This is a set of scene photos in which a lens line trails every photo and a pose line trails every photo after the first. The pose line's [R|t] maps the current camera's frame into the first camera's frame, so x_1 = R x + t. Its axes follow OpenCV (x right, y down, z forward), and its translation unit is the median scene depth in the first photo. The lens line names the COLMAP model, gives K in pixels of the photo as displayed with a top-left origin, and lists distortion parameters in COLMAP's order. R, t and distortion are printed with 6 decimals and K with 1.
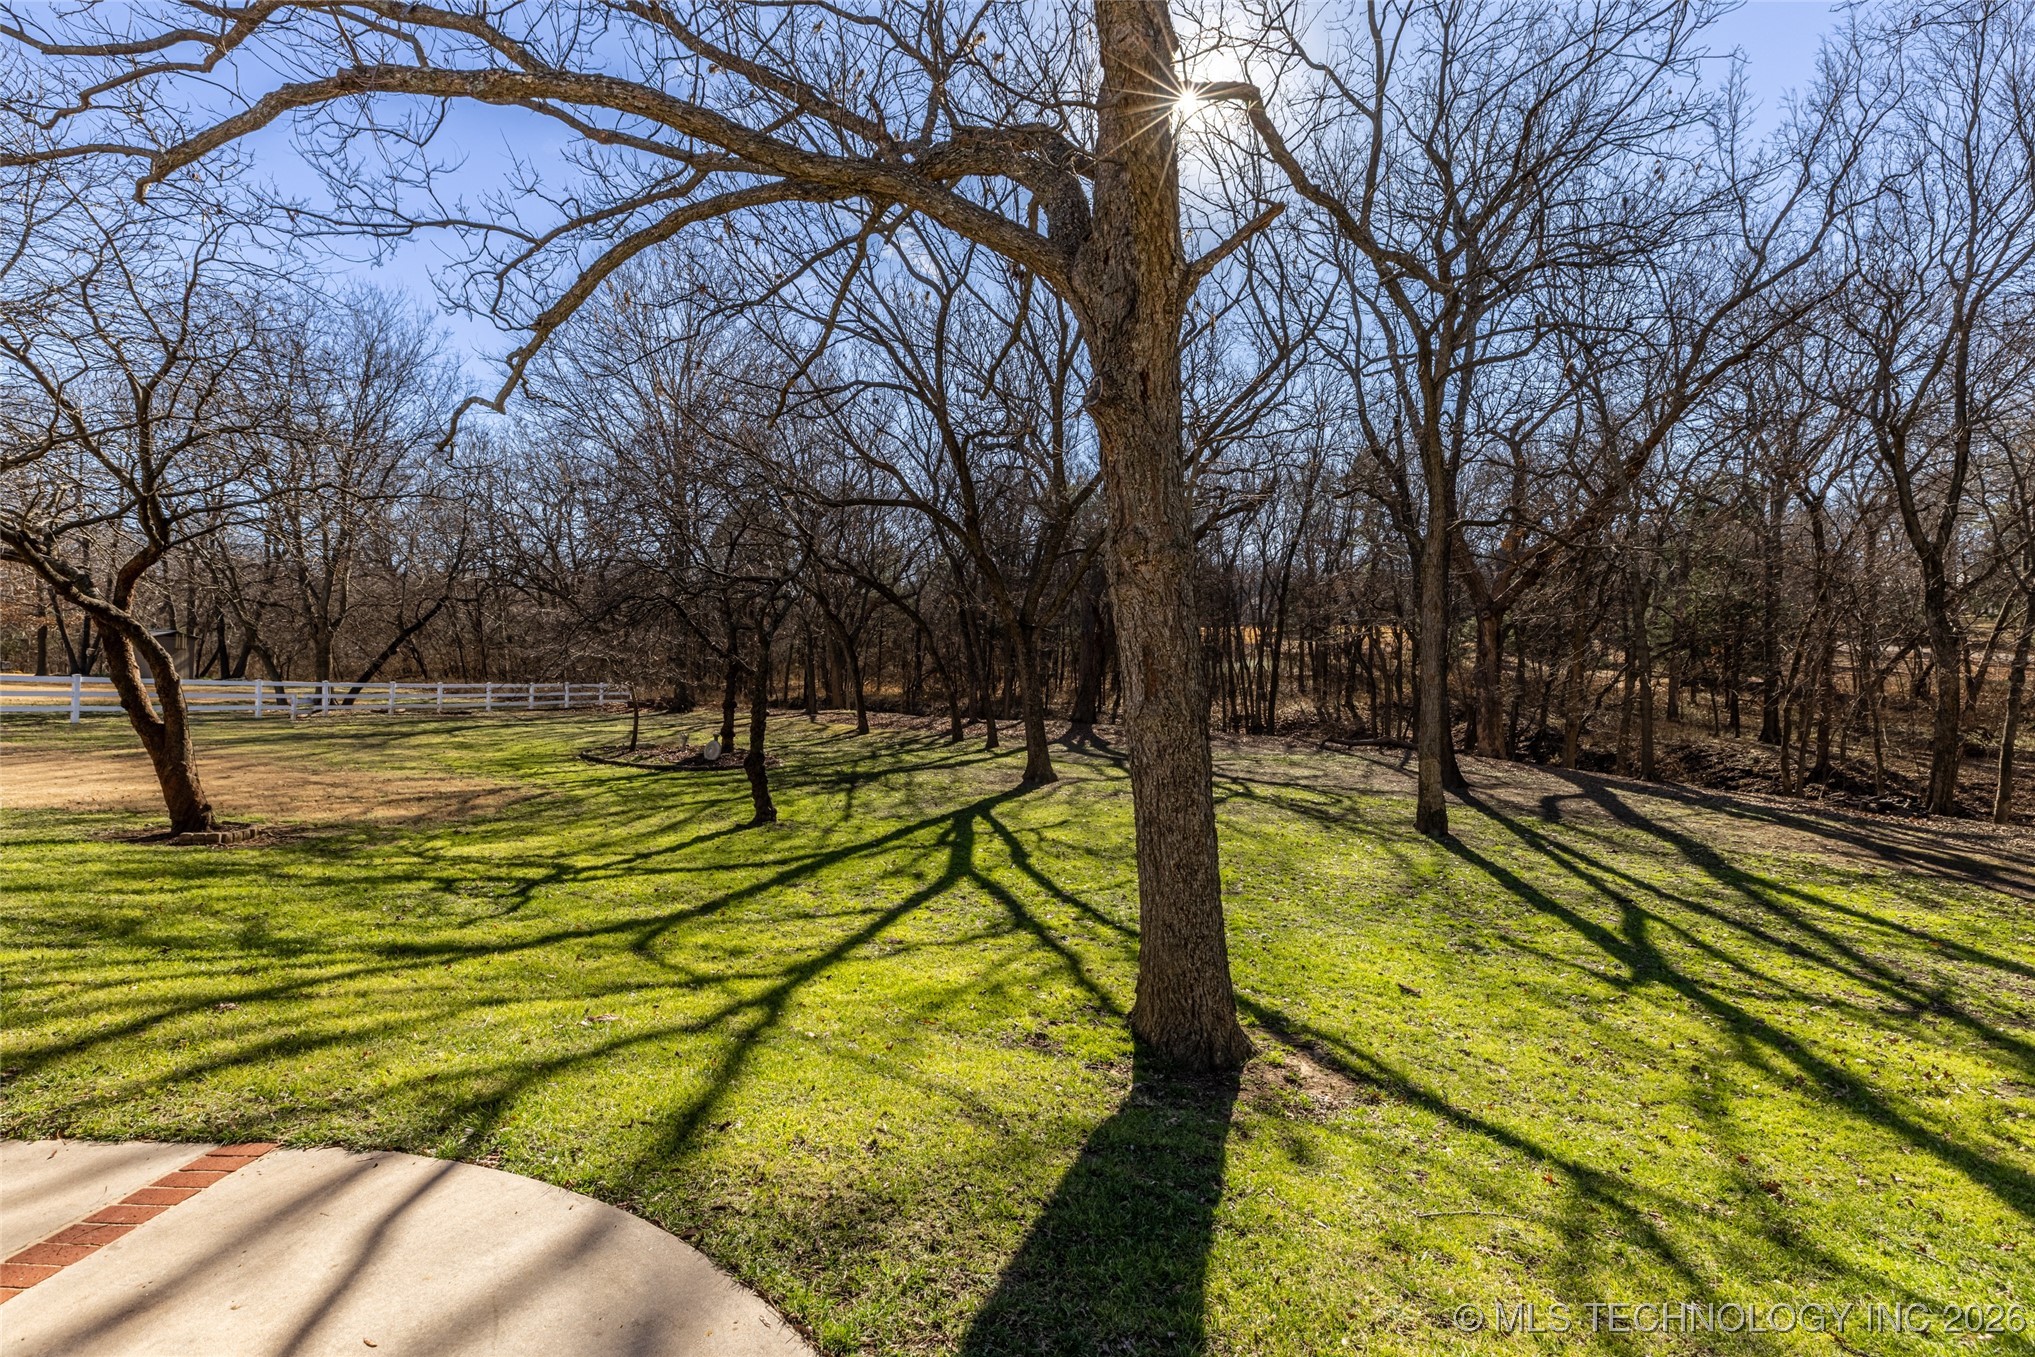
lens RADIAL K [[910.5, 0, 1017.7], [0, 910.5, 670.7], [0, 0, 1]] dist [0.005124, 0.000669]
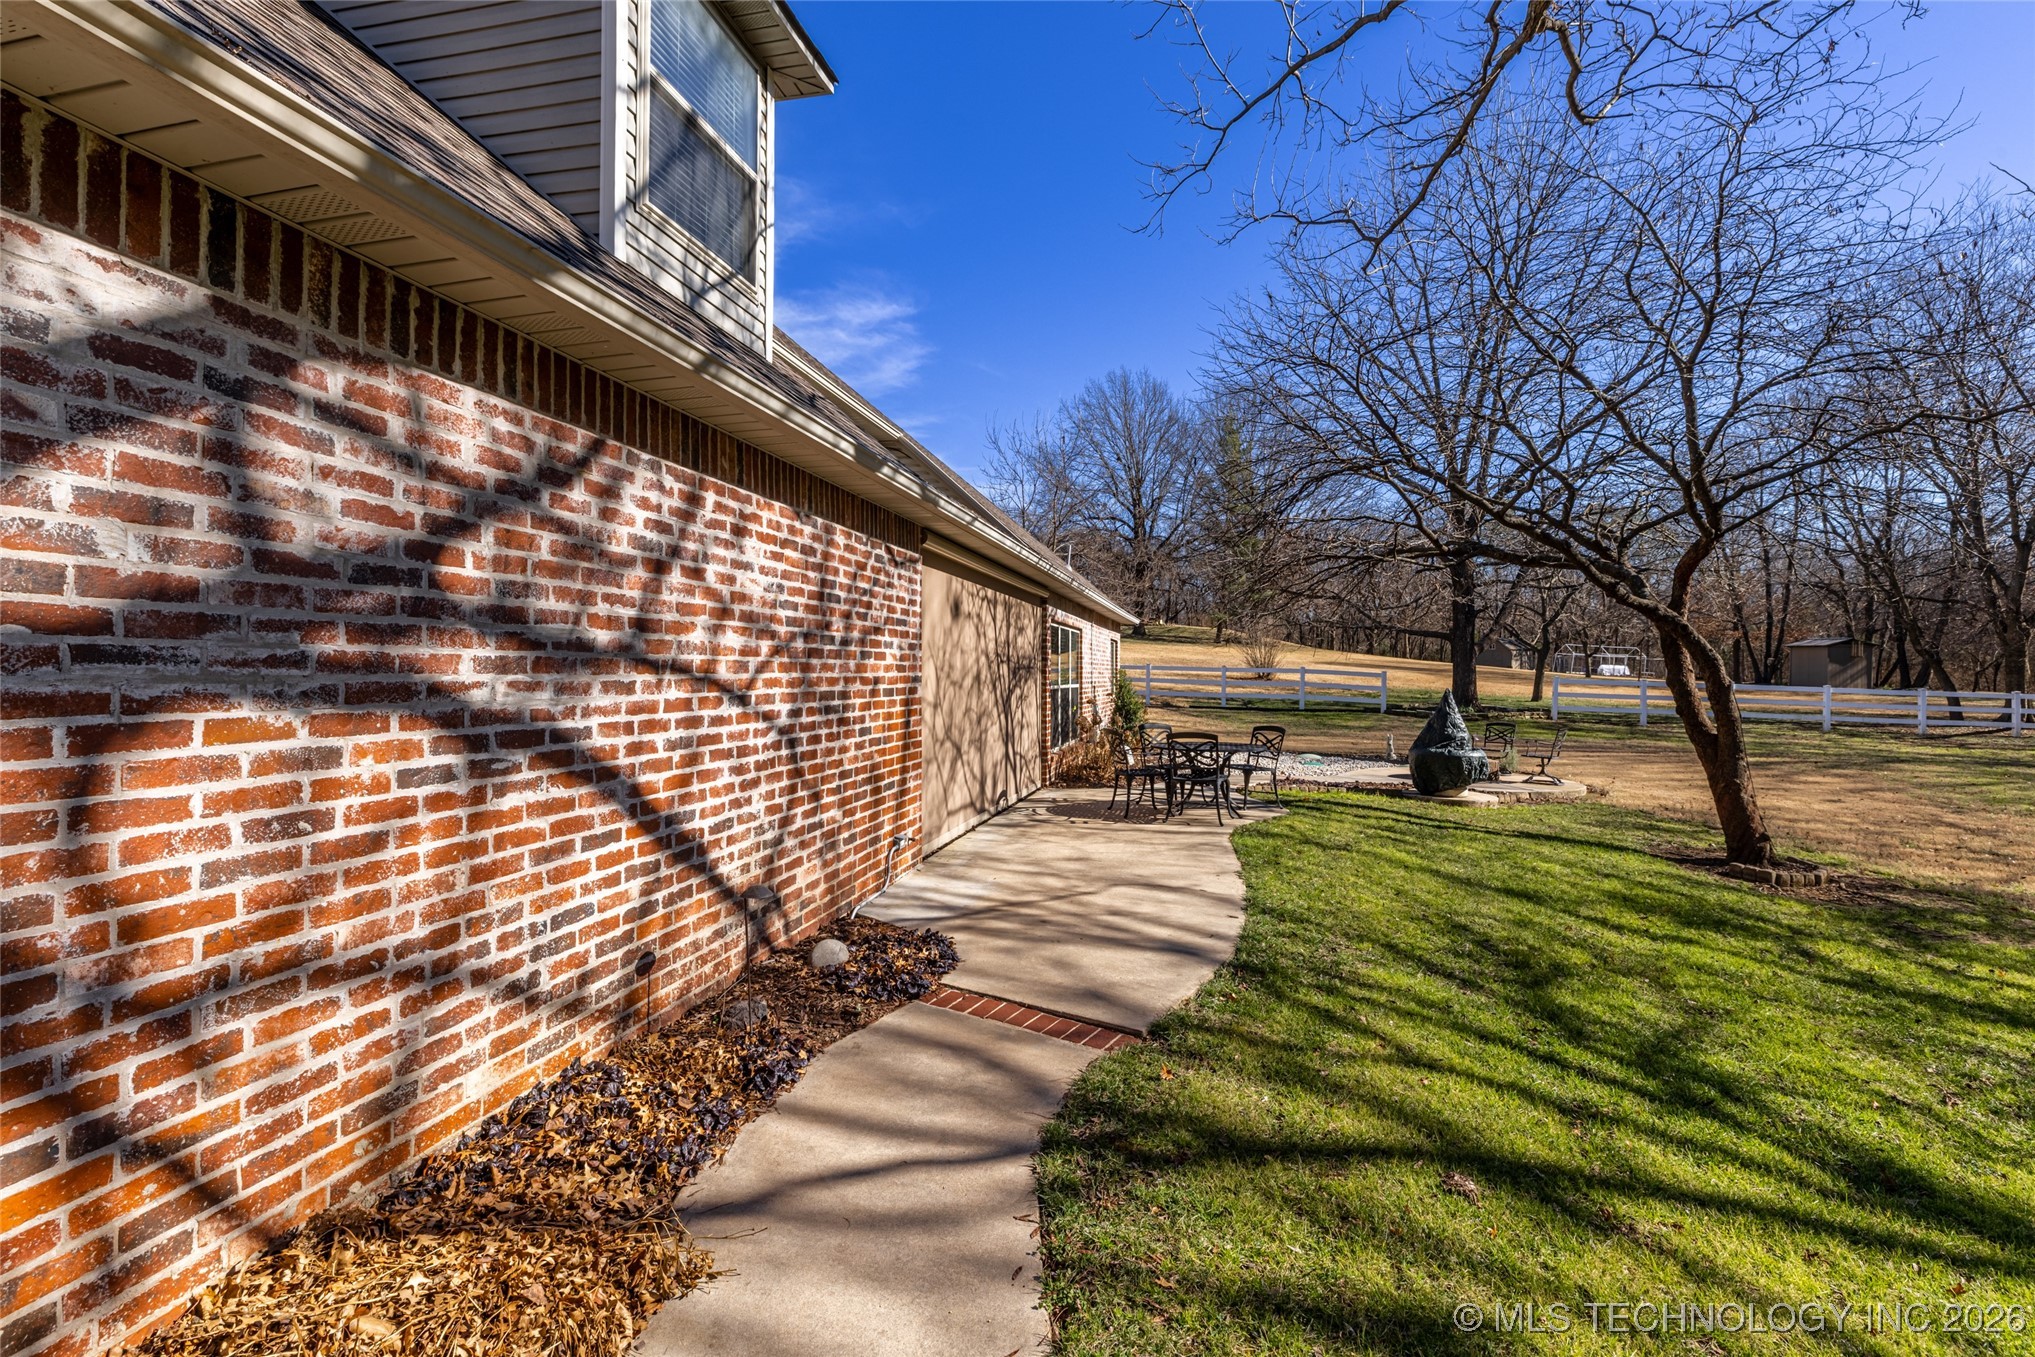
lens RADIAL K [[910.5, 0, 1020.7], [0, 910.5, 664.9], [0, 0, 1]] dist [0.005124, 0.000669]
pose [[0.073527, -0.009926, -0.997244, -0.098760], [-0.005940, 0.999928, -0.010390, 0.004240], [0.997276, 0.006688, 0.073463, 0.263315]]
